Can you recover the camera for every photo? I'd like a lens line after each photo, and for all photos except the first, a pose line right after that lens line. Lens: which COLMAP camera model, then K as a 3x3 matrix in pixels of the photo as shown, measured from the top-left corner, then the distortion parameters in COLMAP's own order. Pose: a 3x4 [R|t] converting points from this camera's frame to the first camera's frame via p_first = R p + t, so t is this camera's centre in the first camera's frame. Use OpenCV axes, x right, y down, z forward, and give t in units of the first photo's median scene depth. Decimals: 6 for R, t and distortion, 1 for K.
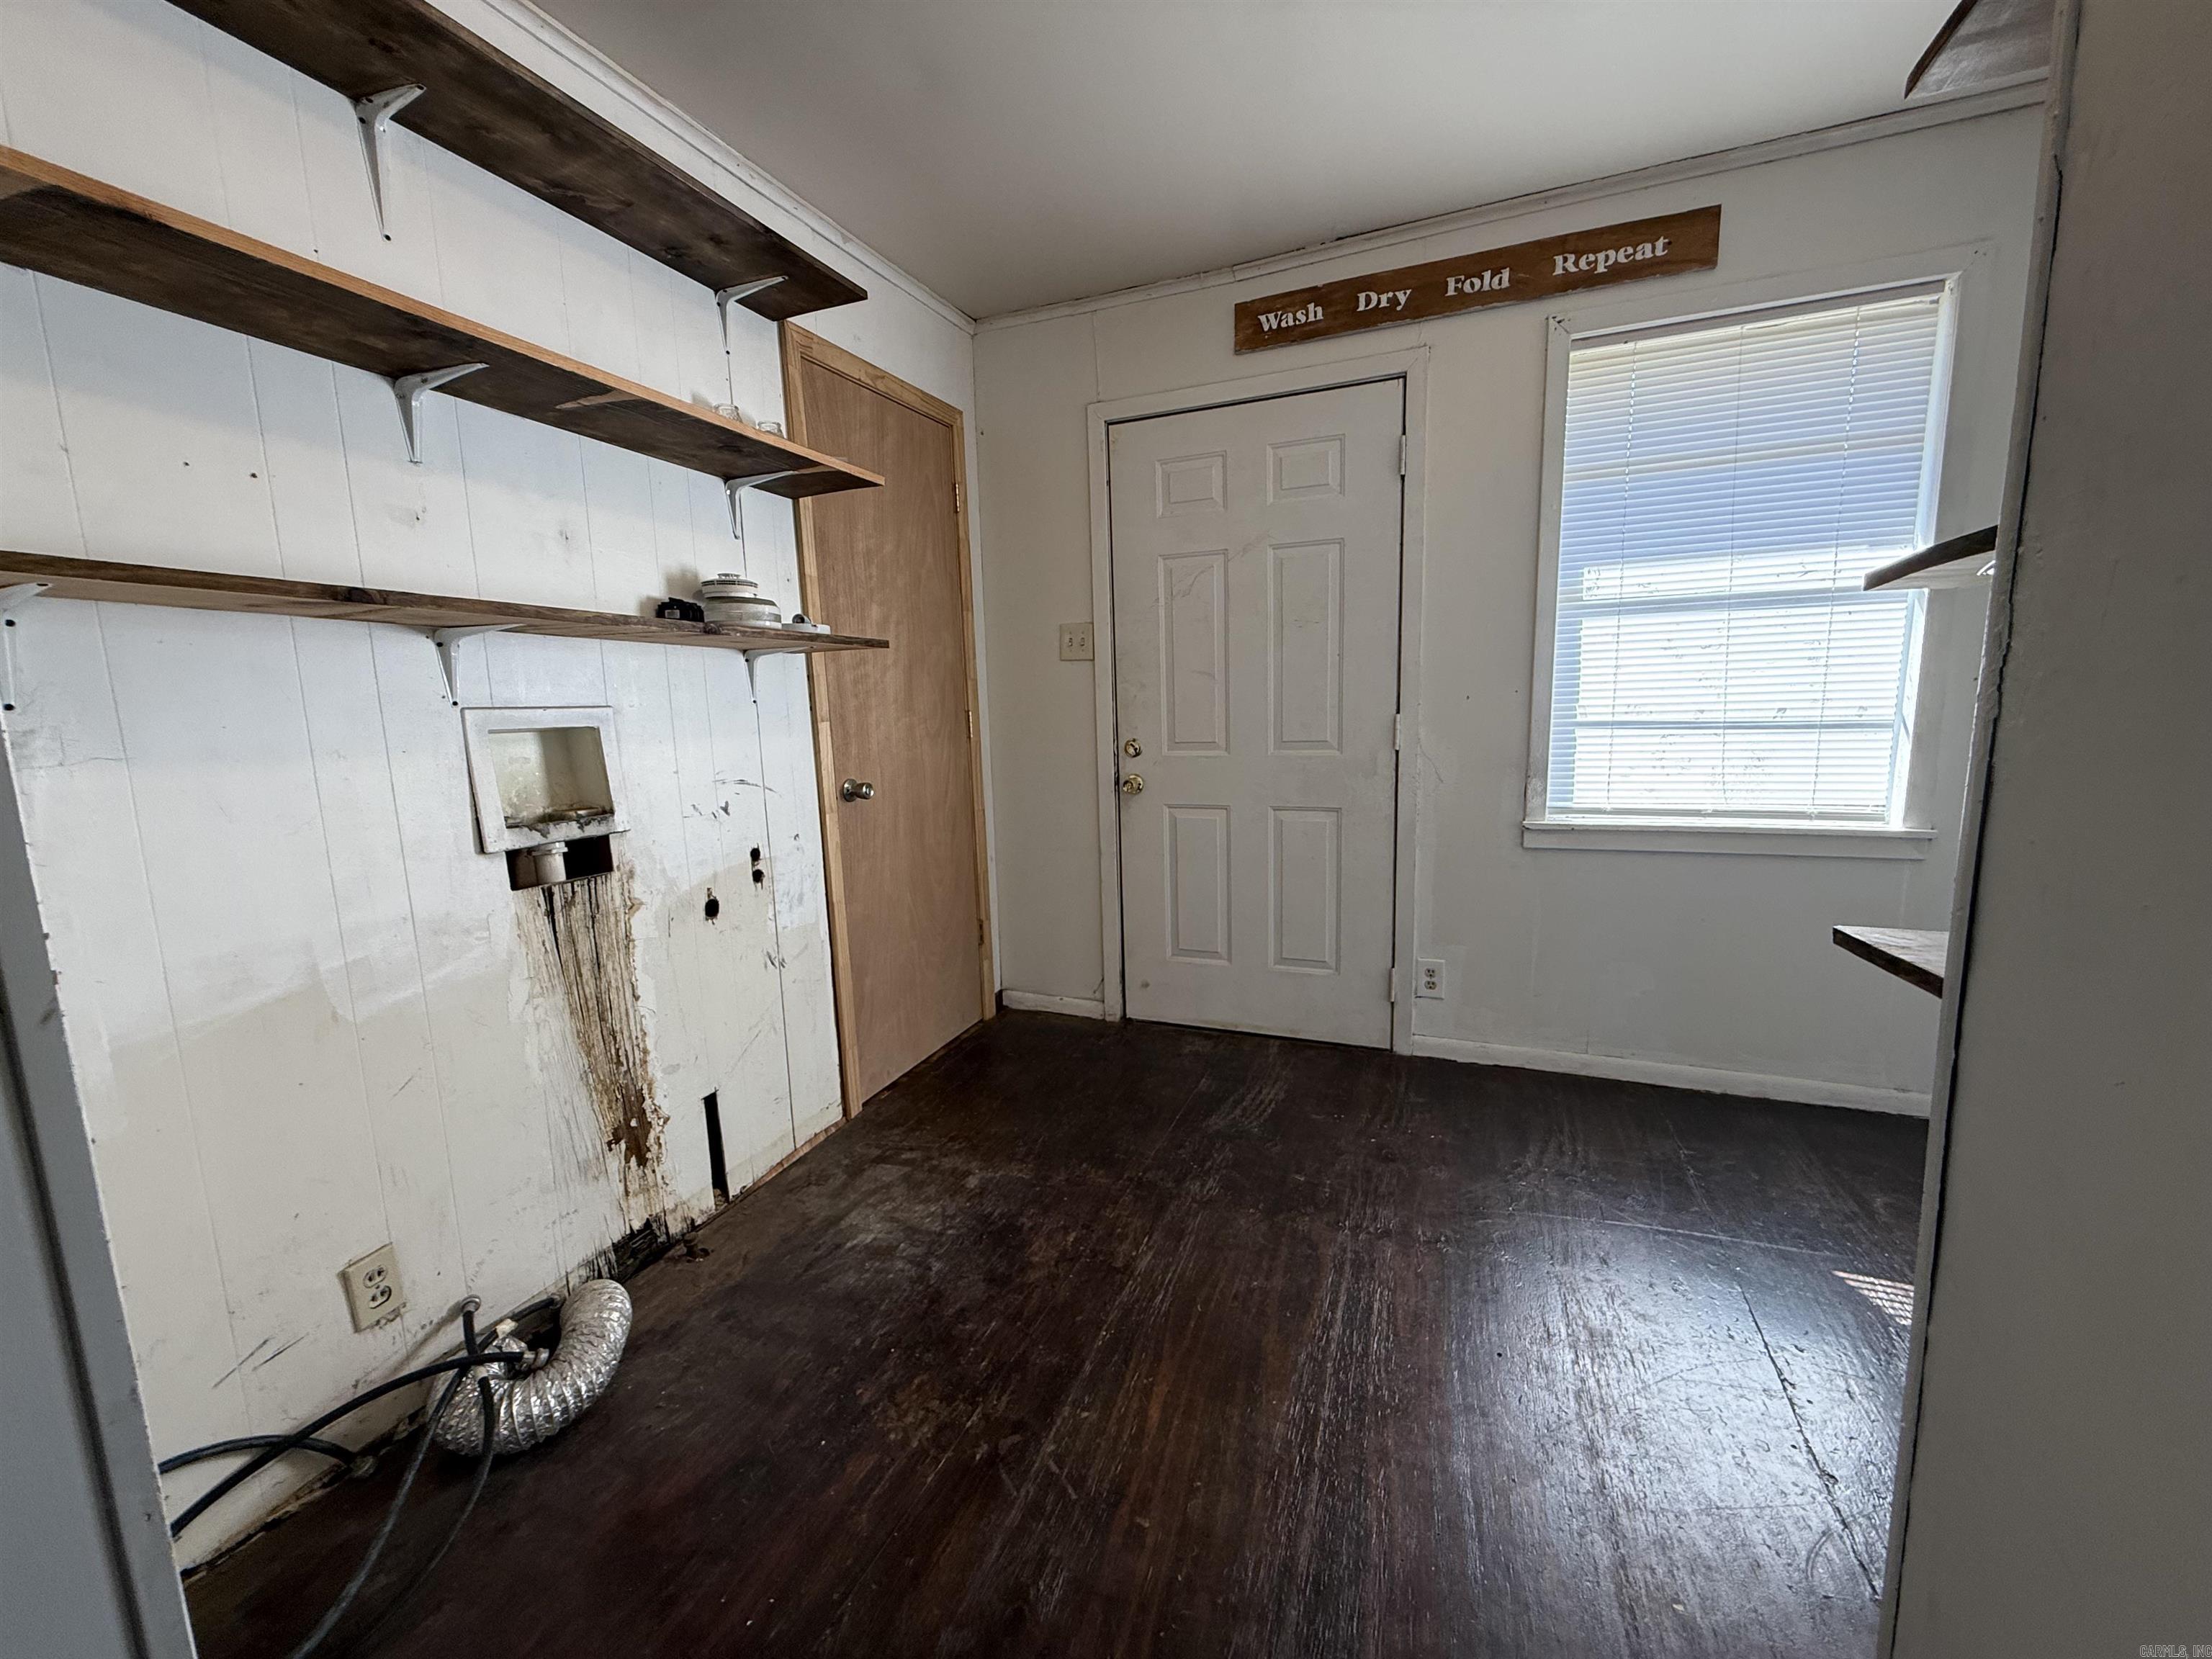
lens RADIAL K [[886.1, 0, 1095.8], [0, 886.1, 832.7], [0, 0, 1]] dist [-0.001093, 0.000807]
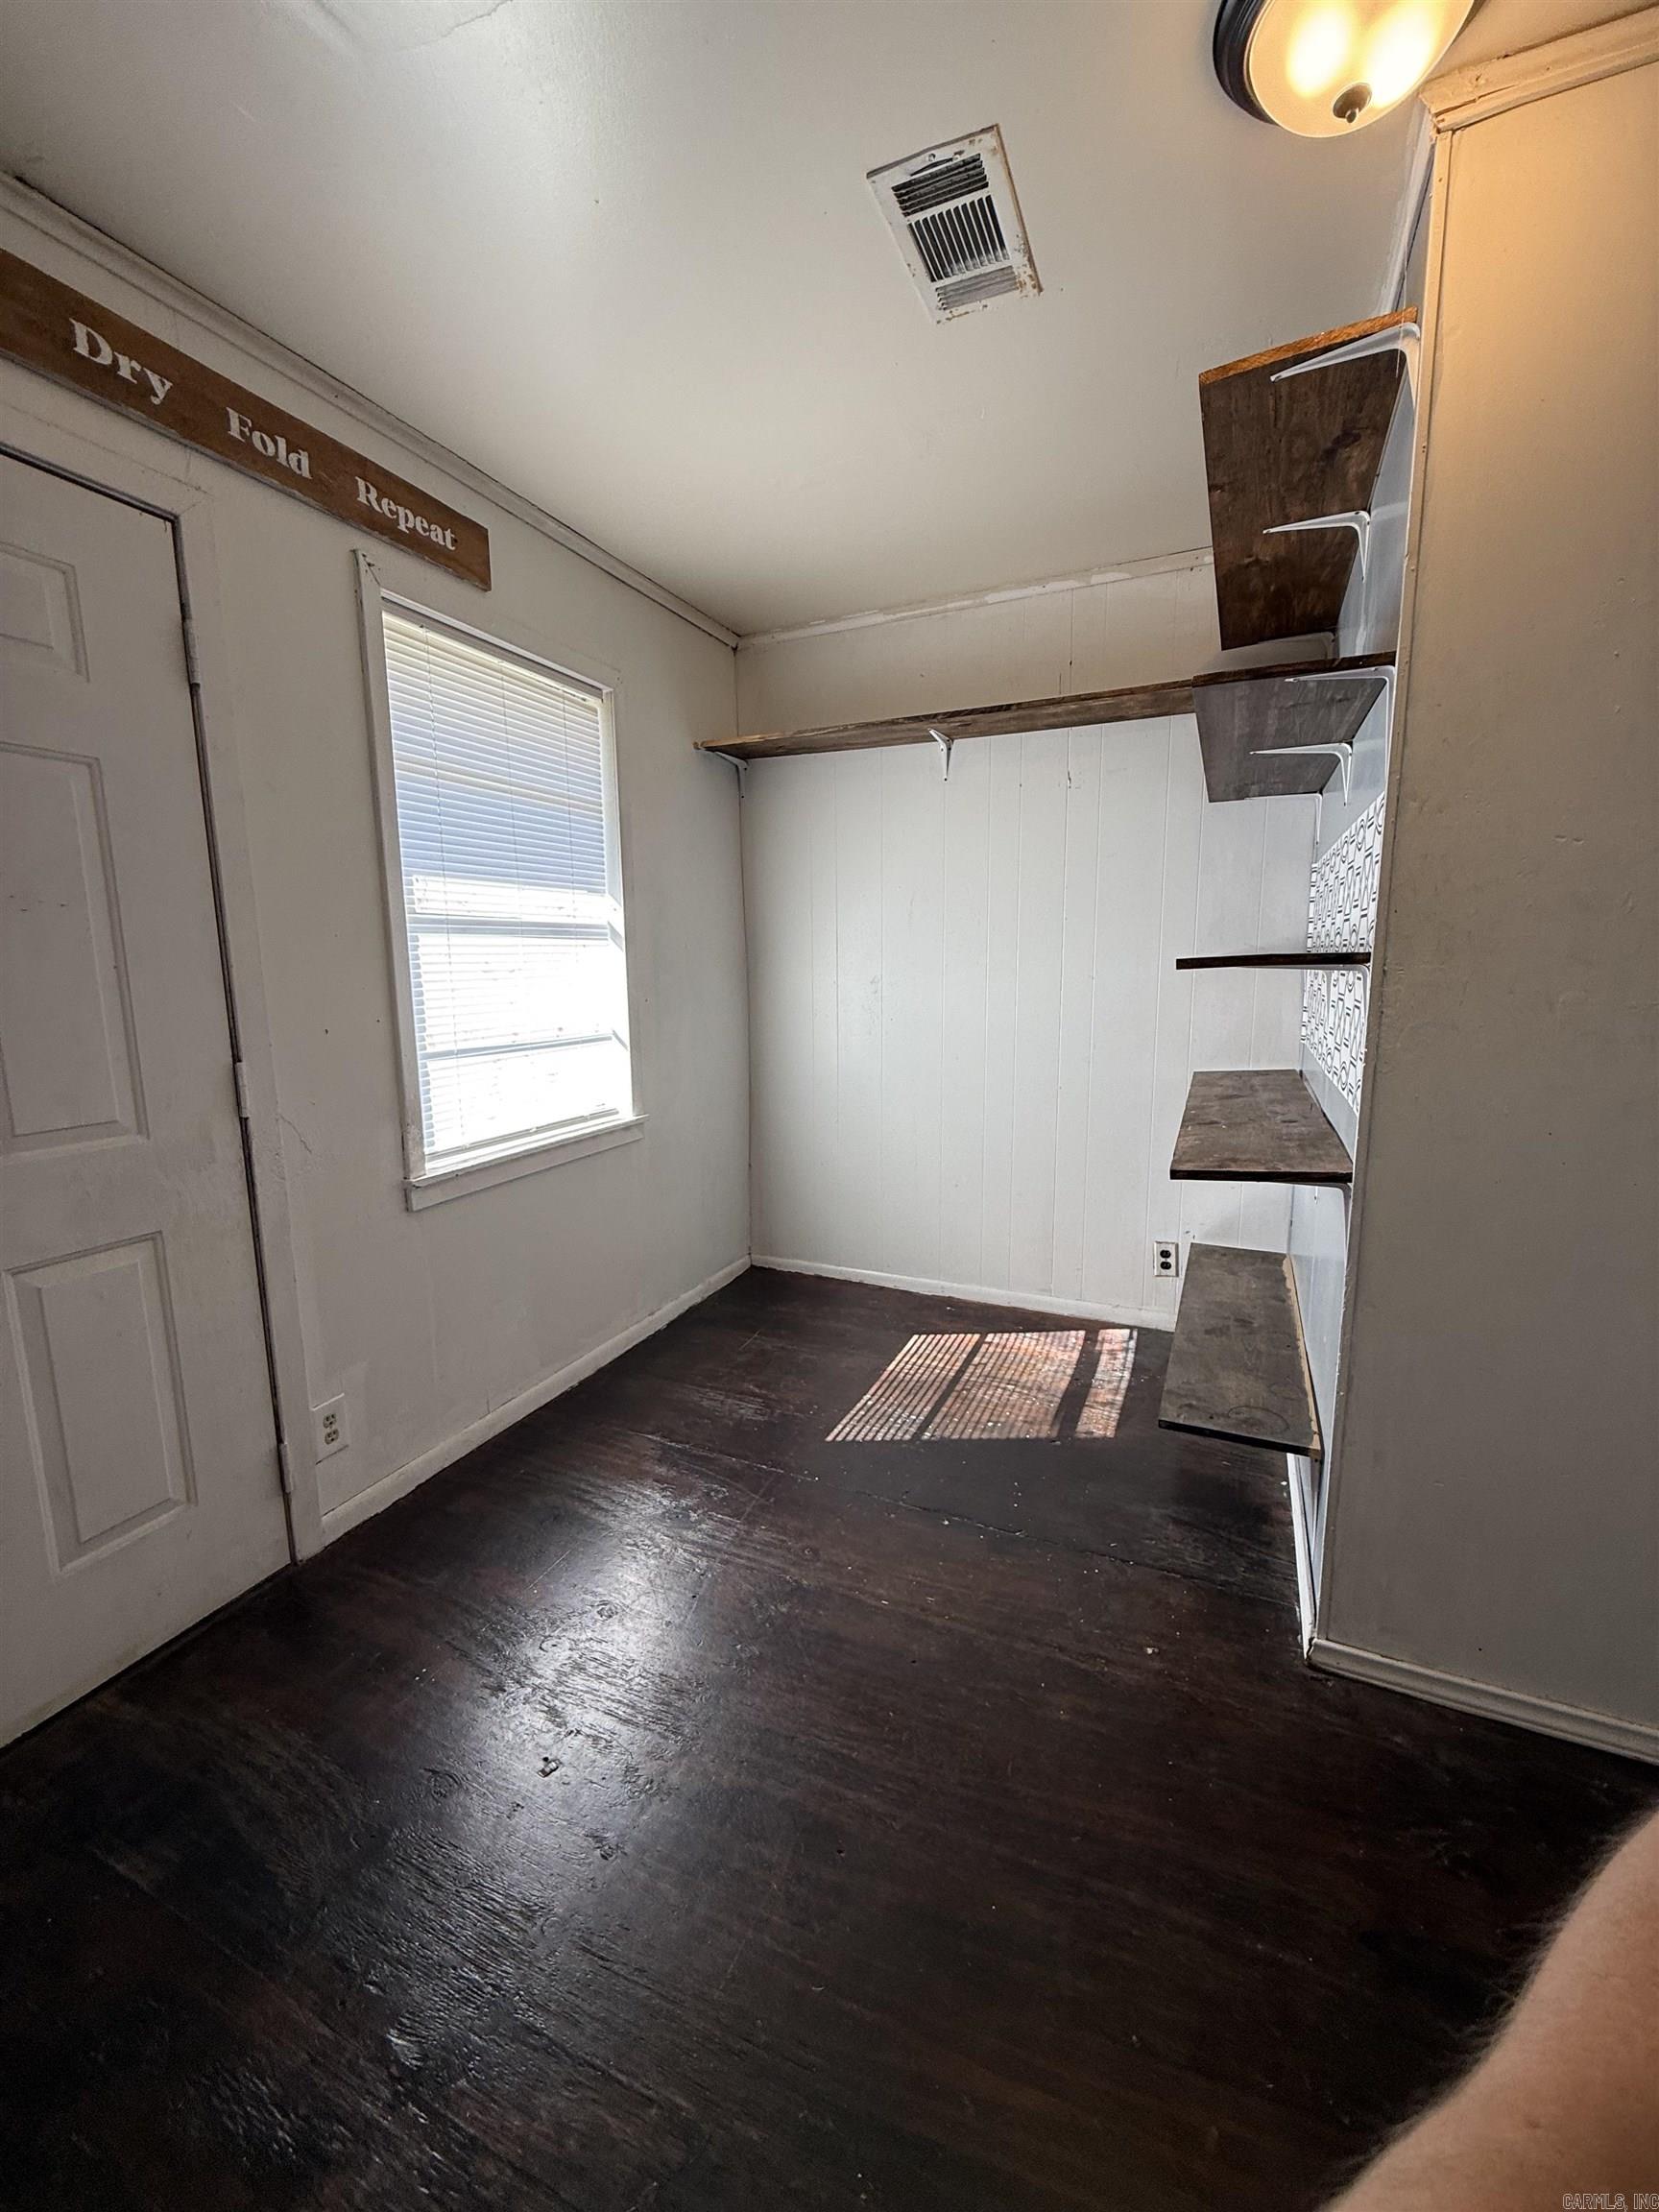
lens RADIAL K [[886.1, 0, 822.9], [0, 886.1, 1098.6], [0, 0, 1]] dist [-0.001093, 0.000807]
pose [[0.023526, -0.127670, 0.991538, -0.306081], [0.157581, 0.979887, 0.122431, -0.127985], [-0.987226, 0.153367, 0.043172, 0.596298]]
